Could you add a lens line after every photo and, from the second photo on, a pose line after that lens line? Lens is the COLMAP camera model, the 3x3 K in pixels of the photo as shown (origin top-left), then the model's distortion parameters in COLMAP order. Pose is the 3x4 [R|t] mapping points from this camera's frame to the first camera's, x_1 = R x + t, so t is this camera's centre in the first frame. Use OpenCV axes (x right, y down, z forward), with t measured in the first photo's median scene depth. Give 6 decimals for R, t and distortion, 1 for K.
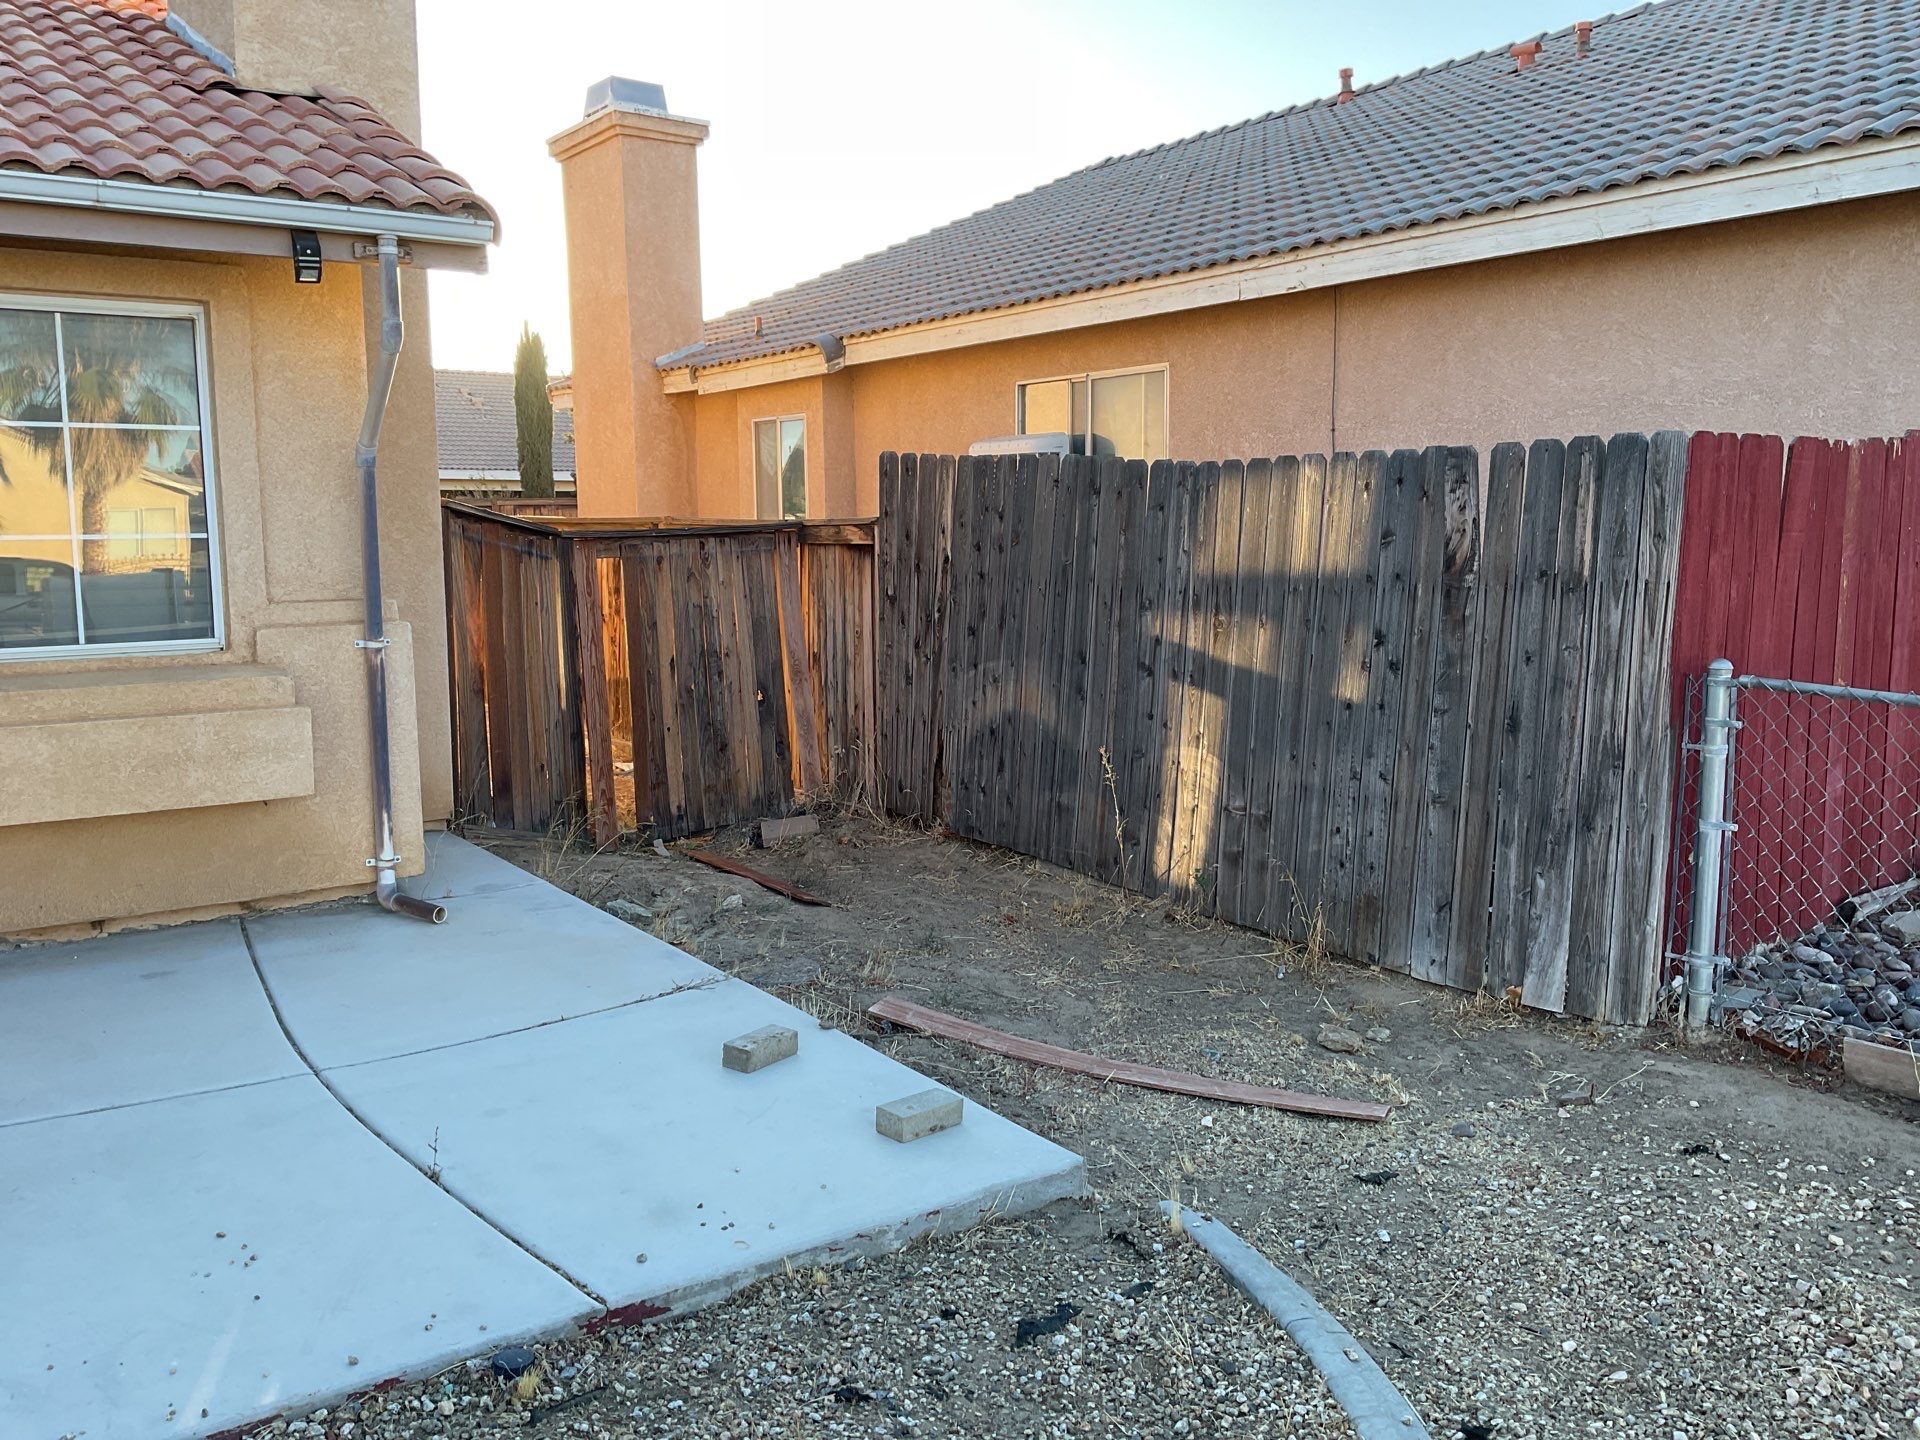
lens RADIAL K [[1581.9, 0, 960.0], [0, 1581.9, 720.0], [0, 0, 1]] dist [0.069702, -0.118118]
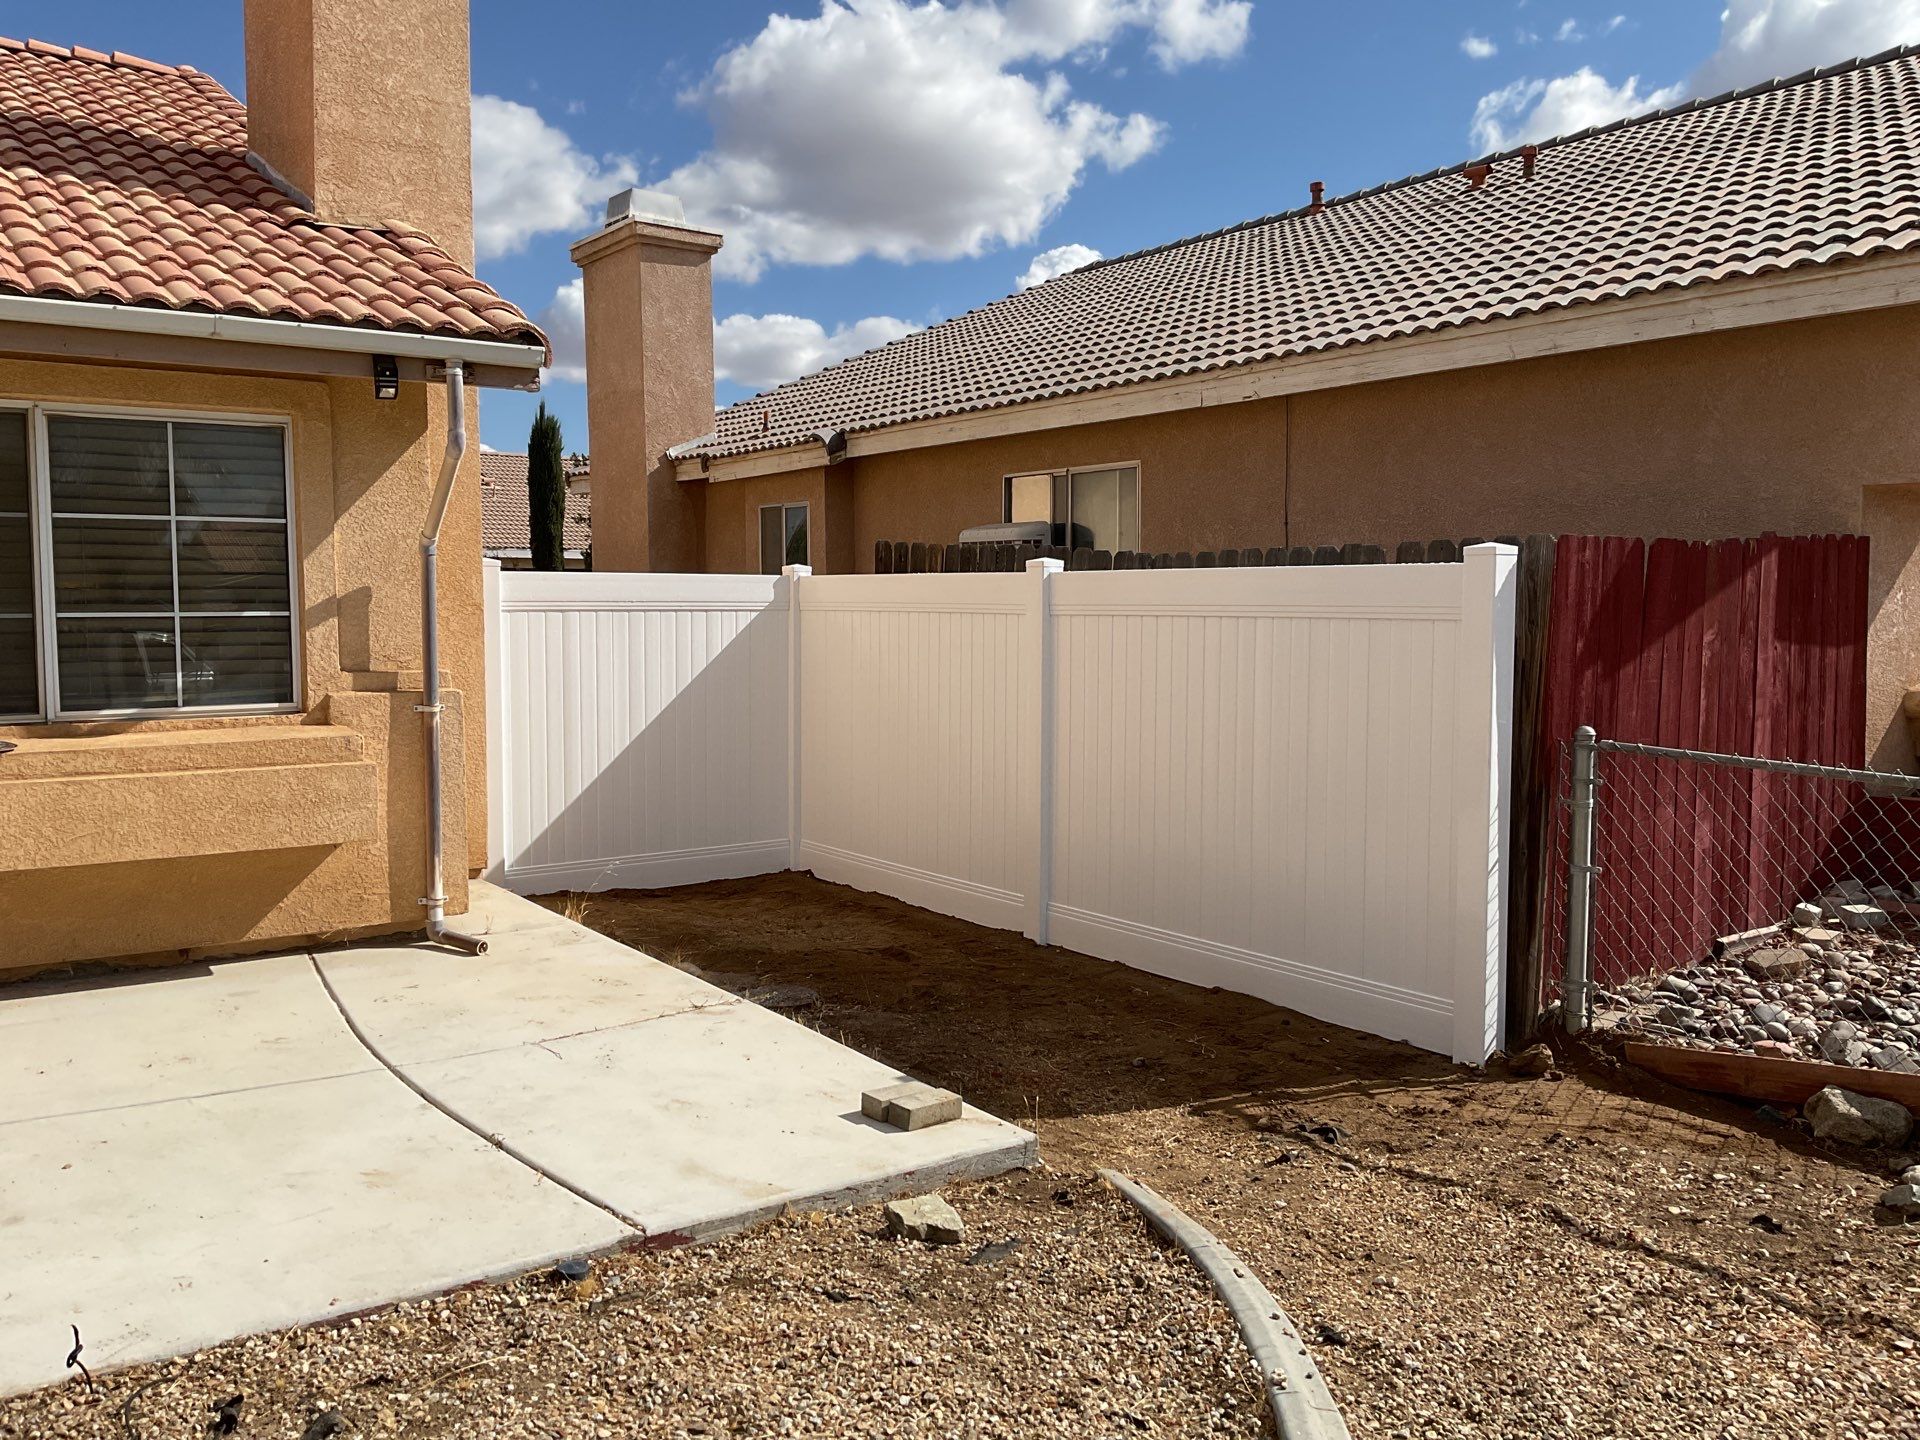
lens RADIAL K [[1581.9, 0, 960.0], [0, 1581.9, 720.0], [0, 0, 1]] dist [0.069702, -0.118118]
pose [[0.999982, 0.005949, 0.000412, 0.012001], [-0.005923, 0.998818, -0.048246, 0.013626], [-0.000698, 0.048242, 0.998835, -0.144481]]
